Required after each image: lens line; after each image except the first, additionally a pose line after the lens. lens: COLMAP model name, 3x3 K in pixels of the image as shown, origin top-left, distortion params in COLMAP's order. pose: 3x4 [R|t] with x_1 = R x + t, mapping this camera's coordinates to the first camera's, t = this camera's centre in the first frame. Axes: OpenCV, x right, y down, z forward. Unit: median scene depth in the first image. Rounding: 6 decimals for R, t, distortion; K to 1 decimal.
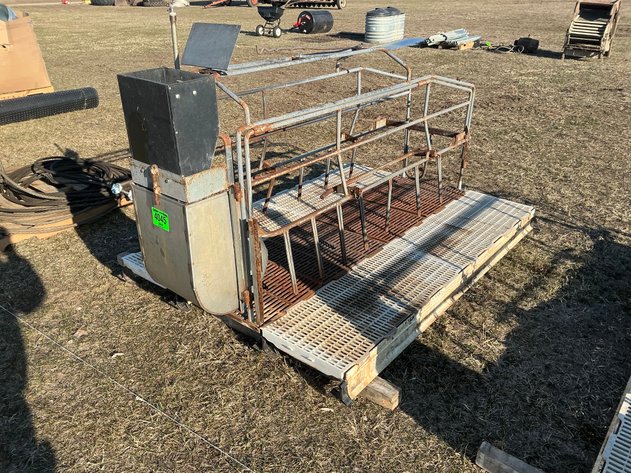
lens RADIAL K [[521.5, 0, 317.3], [0, 521.5, 236.9], [0, 0, 1]] dist [0.060217, -0.105747]
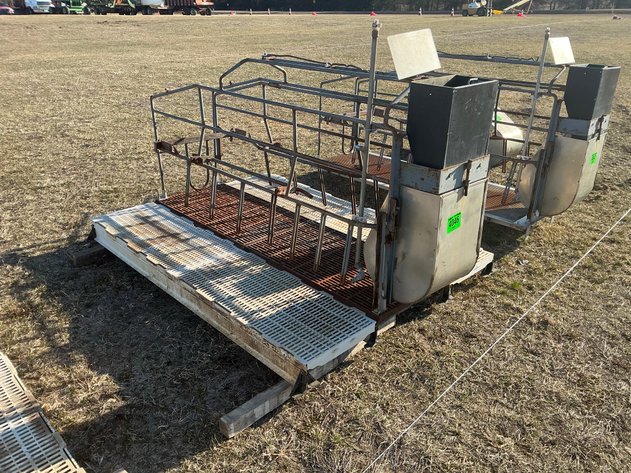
lens RADIAL K [[521.5, 0, 313.8], [0, 521.5, 234.7], [0, 0, 1]] dist [0.060217, -0.105747]
pose [[0.126476, -0.411015, 0.902813, -0.134208], [0.446643, 0.836241, 0.318137, -0.053064], [-0.885728, 0.362999, 0.289341, 0.101086]]
